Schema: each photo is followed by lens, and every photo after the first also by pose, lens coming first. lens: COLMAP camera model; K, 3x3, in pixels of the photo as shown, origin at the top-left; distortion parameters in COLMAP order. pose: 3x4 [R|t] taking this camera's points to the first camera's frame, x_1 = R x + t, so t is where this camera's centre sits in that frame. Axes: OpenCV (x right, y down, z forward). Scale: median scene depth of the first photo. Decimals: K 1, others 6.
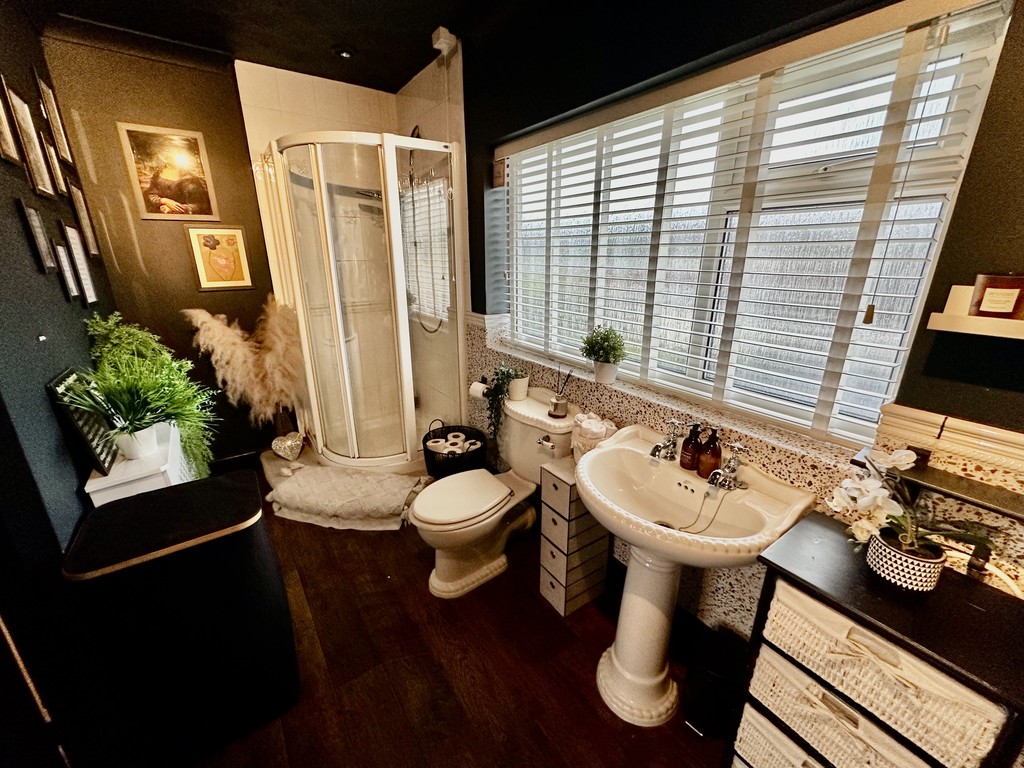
lens RADIAL K [[408.9, 0, 510.6], [0, 408.9, 380.4], [0, 0, 1]] dist [-0.001088, 0.000472]
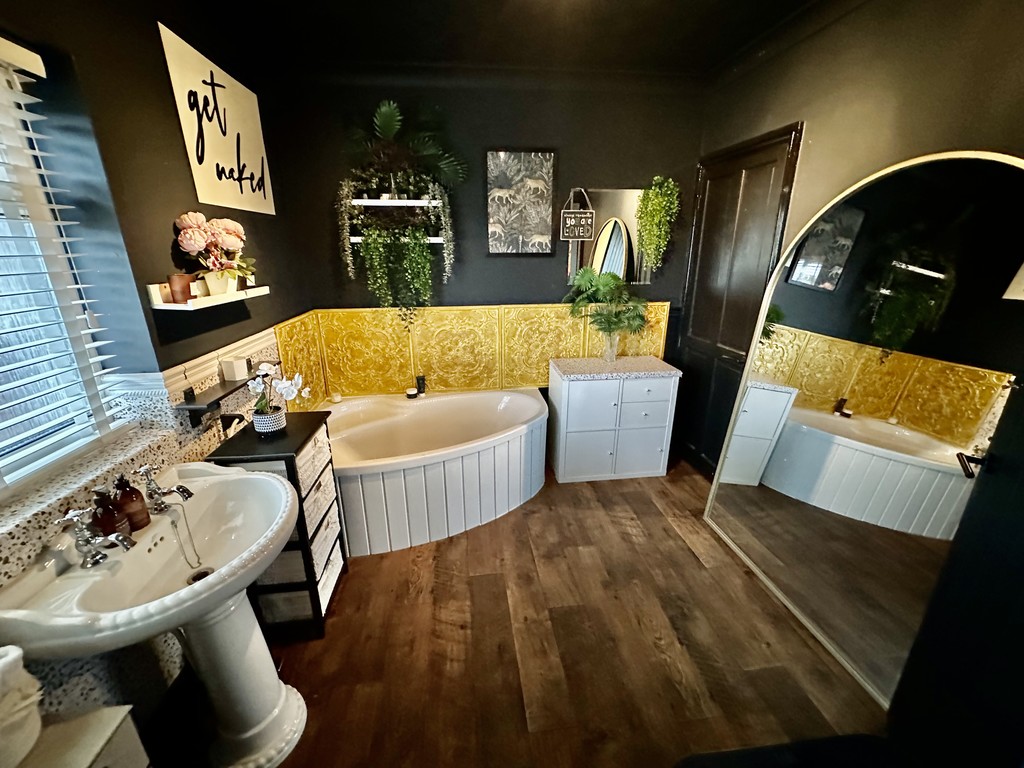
lens RADIAL K [[408.9, 0, 509.3], [0, 408.9, 381.7], [0, 0, 1]] dist [-0.001088, 0.000472]
pose [[-0.880435, -0.136848, 0.453989, -0.623669], [0.150161, 0.827699, 0.540709, -0.409924], [-0.449762, 0.544231, -0.708186, 1.228451]]
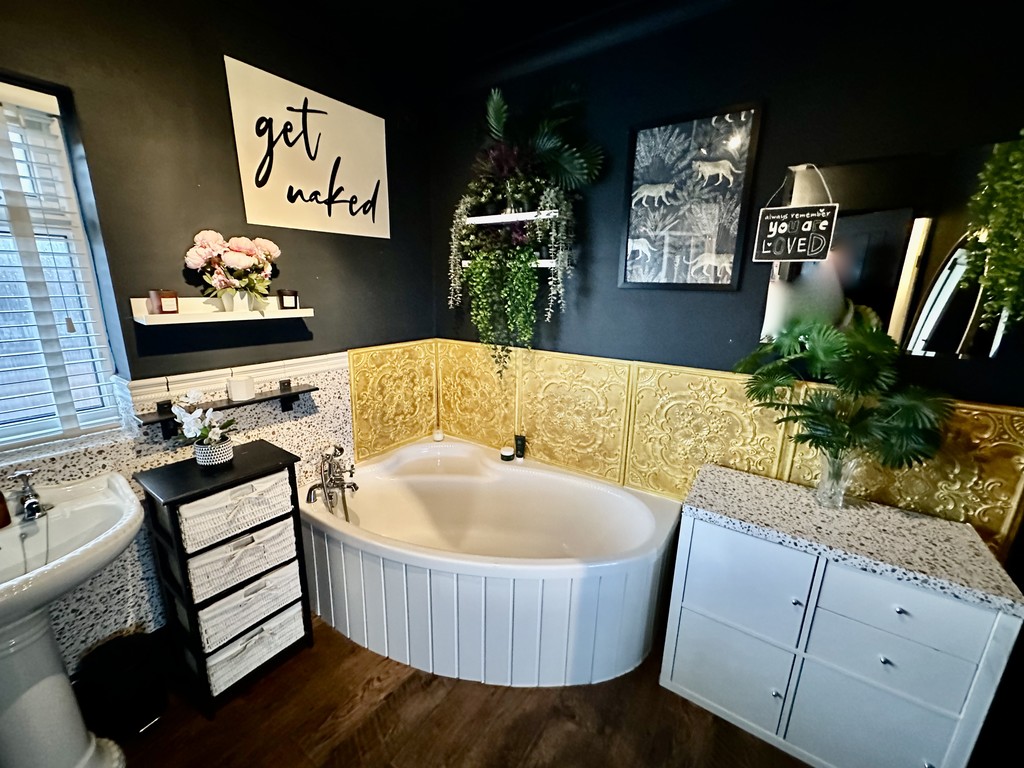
lens RADIAL K [[408.9, 0, 510.2], [0, 408.9, 381.8], [0, 0, 1]] dist [-0.001088, 0.000472]
pose [[-0.349898, -0.220873, 0.910377, -0.707162], [0.265132, 0.908724, 0.322374, -0.043394], [-0.898485, 0.354168, -0.259401, 0.146436]]
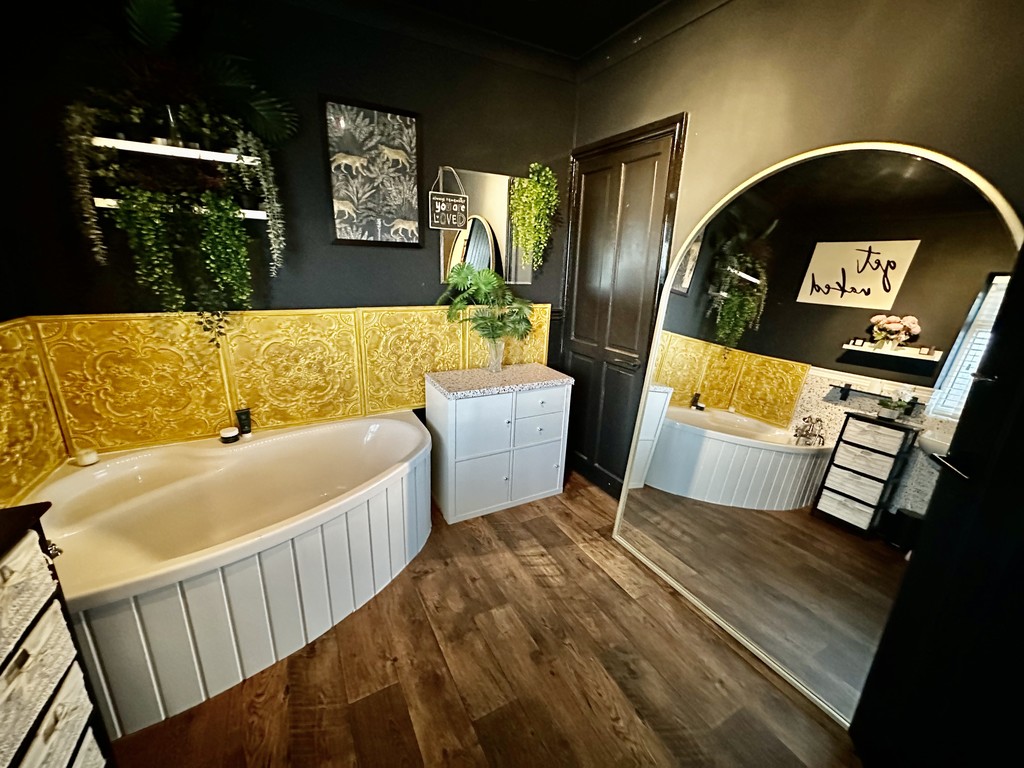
lens RADIAL K [[408.9, 0, 509.6], [0, 408.9, 381.6], [0, 0, 1]] dist [-0.001088, 0.000472]
pose [[-0.992161, -0.060042, 0.109597, -0.328146], [0.010533, 0.833716, 0.552094, -0.223503], [-0.124522, 0.548920, -0.826548, 0.925437]]
